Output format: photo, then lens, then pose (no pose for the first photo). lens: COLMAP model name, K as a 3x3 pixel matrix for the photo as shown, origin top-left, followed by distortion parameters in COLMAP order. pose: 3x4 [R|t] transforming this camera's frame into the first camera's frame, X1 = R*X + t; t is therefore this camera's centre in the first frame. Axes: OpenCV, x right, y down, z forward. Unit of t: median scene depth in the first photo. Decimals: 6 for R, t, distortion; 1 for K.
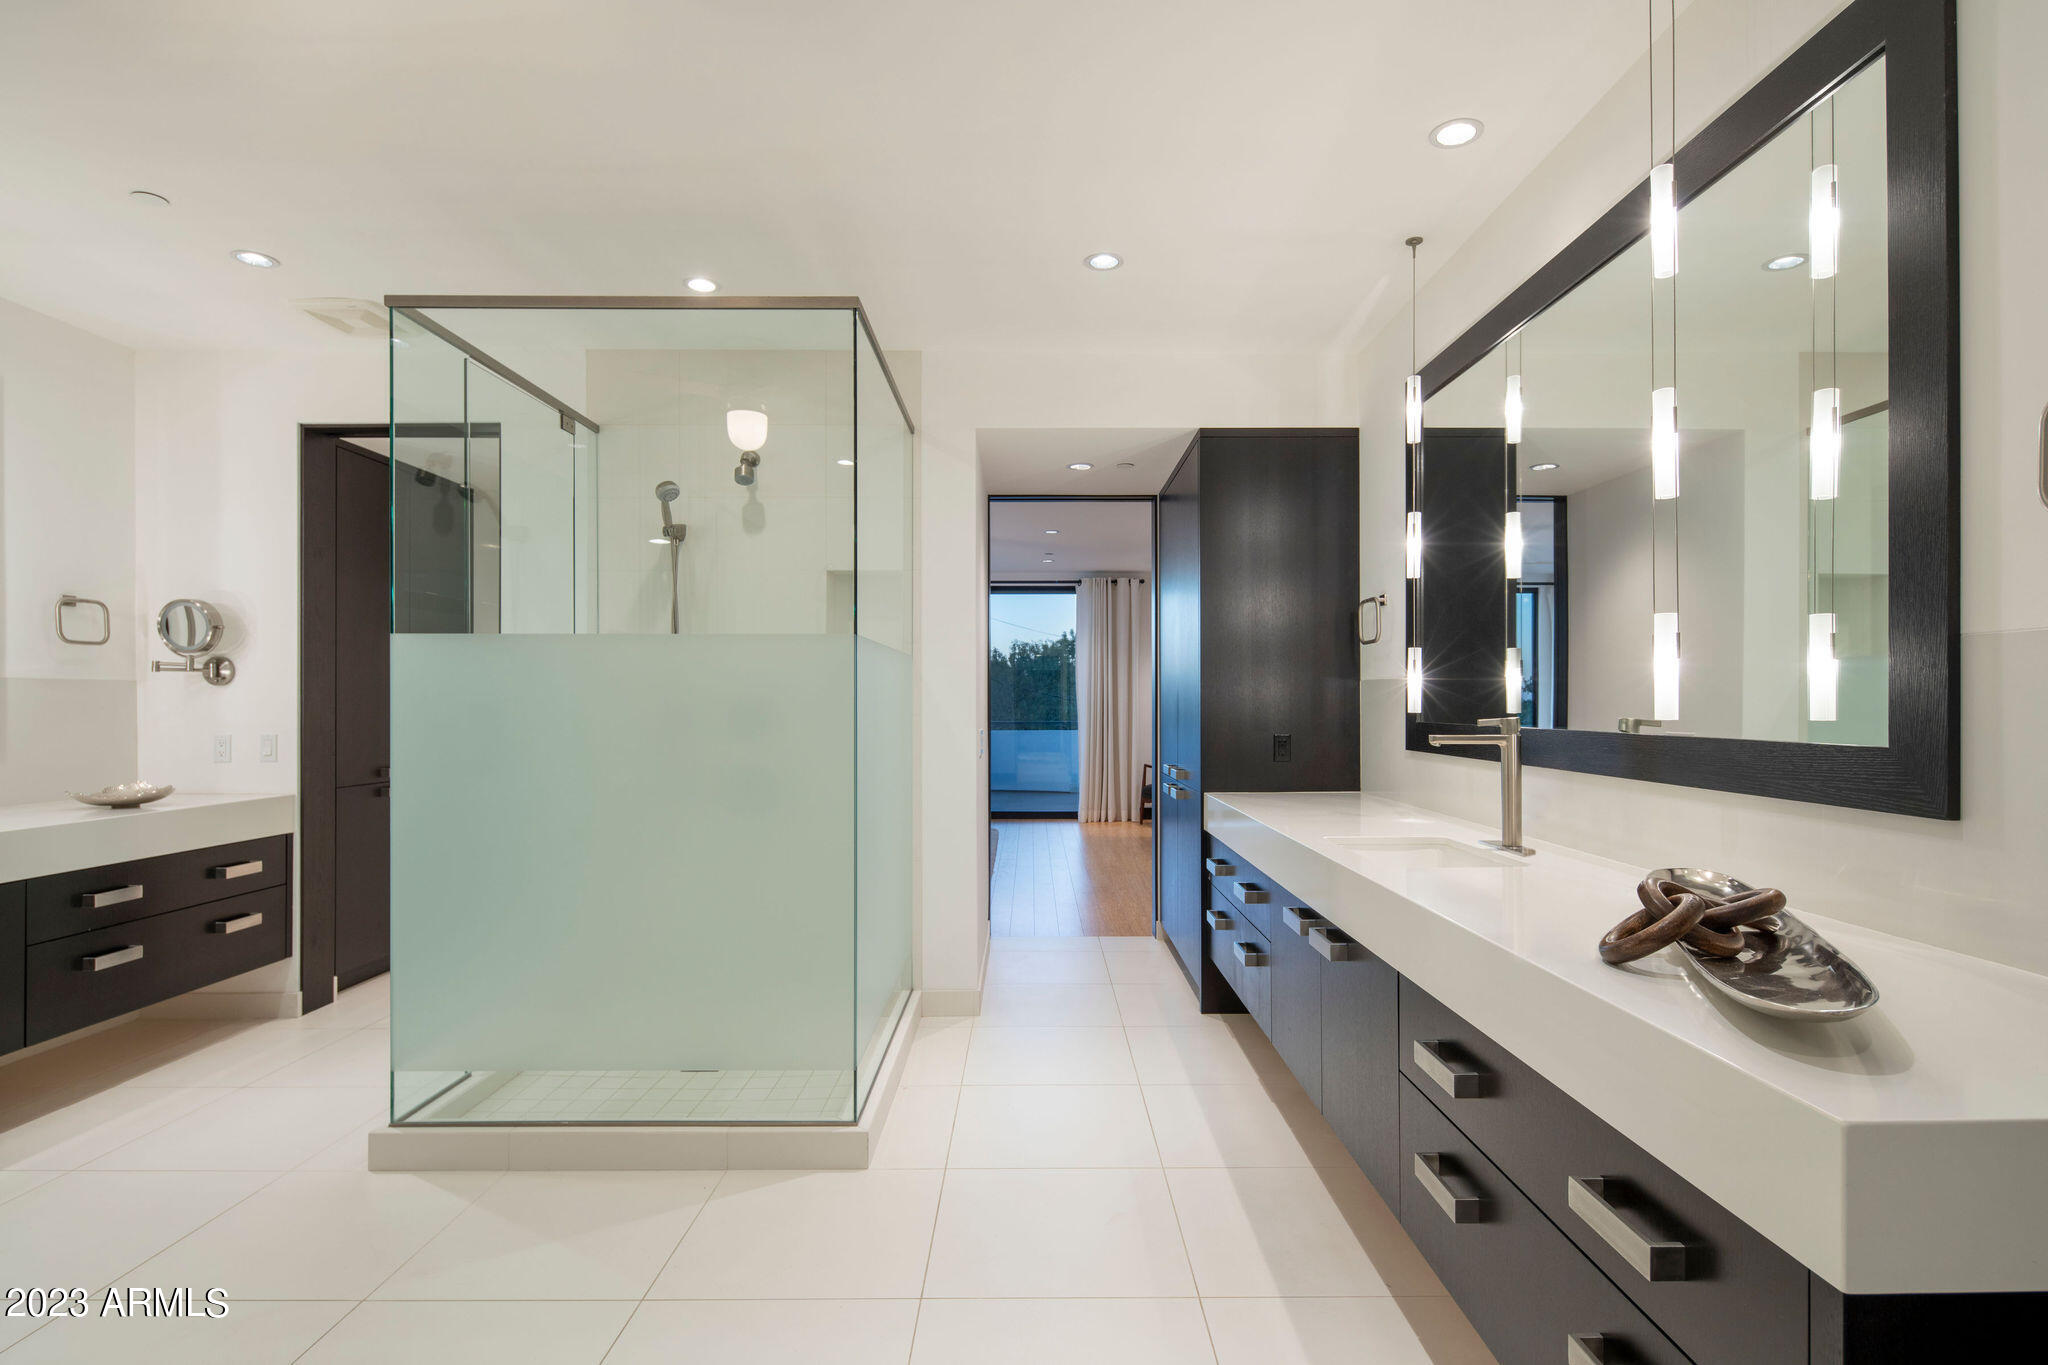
lens RADIAL K [[1007.4, 0, 1024.0], [0, 1007.4, 682.5], [0, 0, 1]] dist [-0.000118, -0.000289]
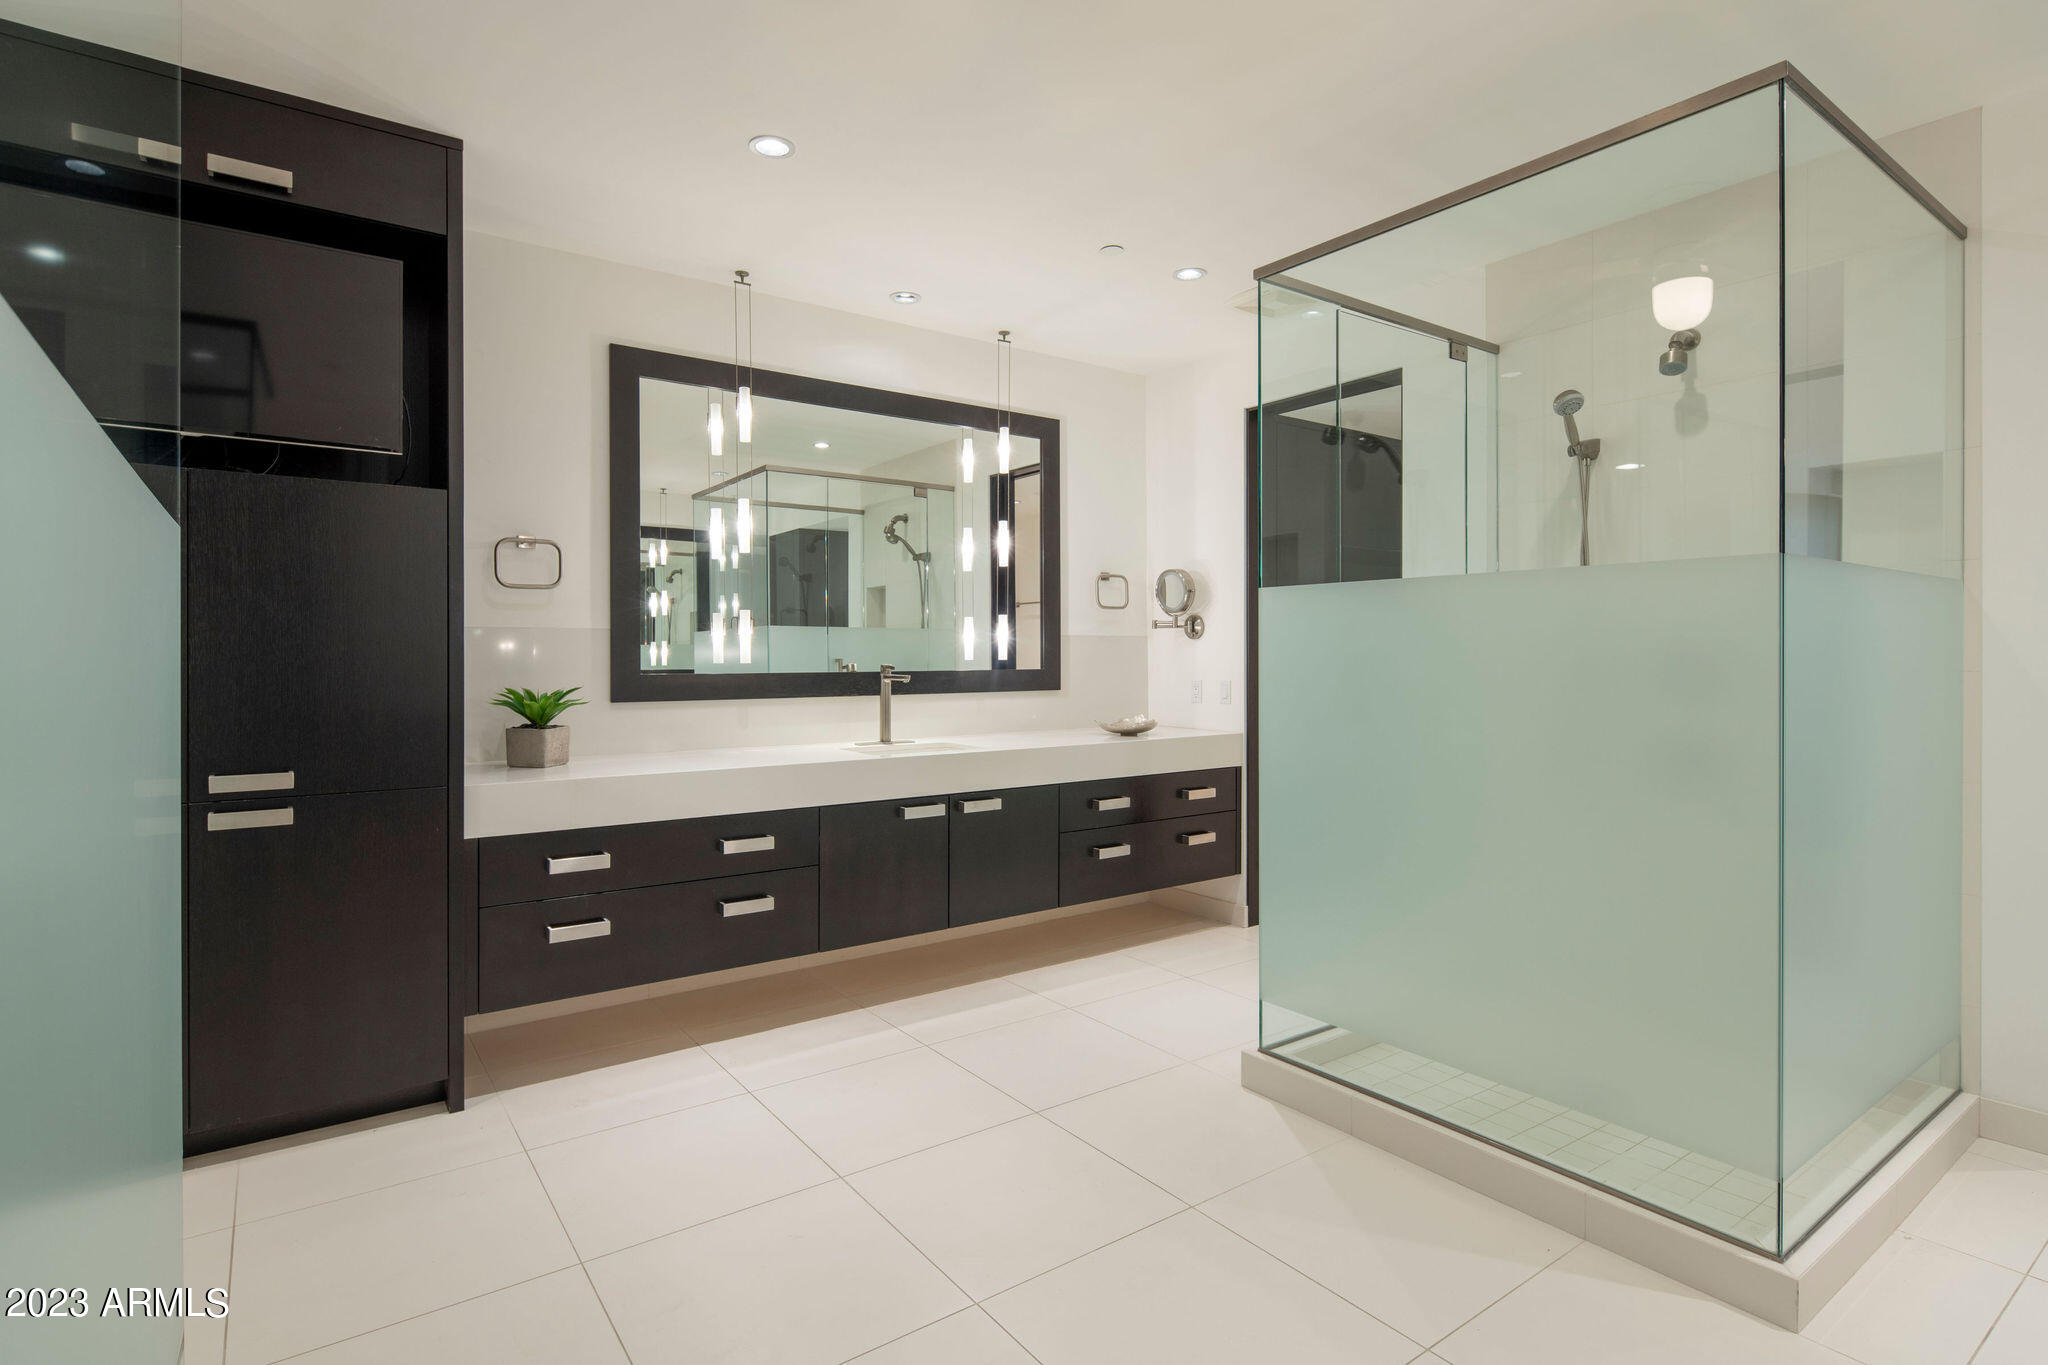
lens RADIAL K [[1012.7, 0, 1022.7], [0, 1012.7, 650.3], [0, 0, 1]] dist [0.000713, -0.000506]
pose [[0.589255, -0.003992, -0.807937, 0.063100], [0.018132, 0.999801, 0.008284, 0.002901], [0.807744, -0.019530, 0.589210, 0.124969]]
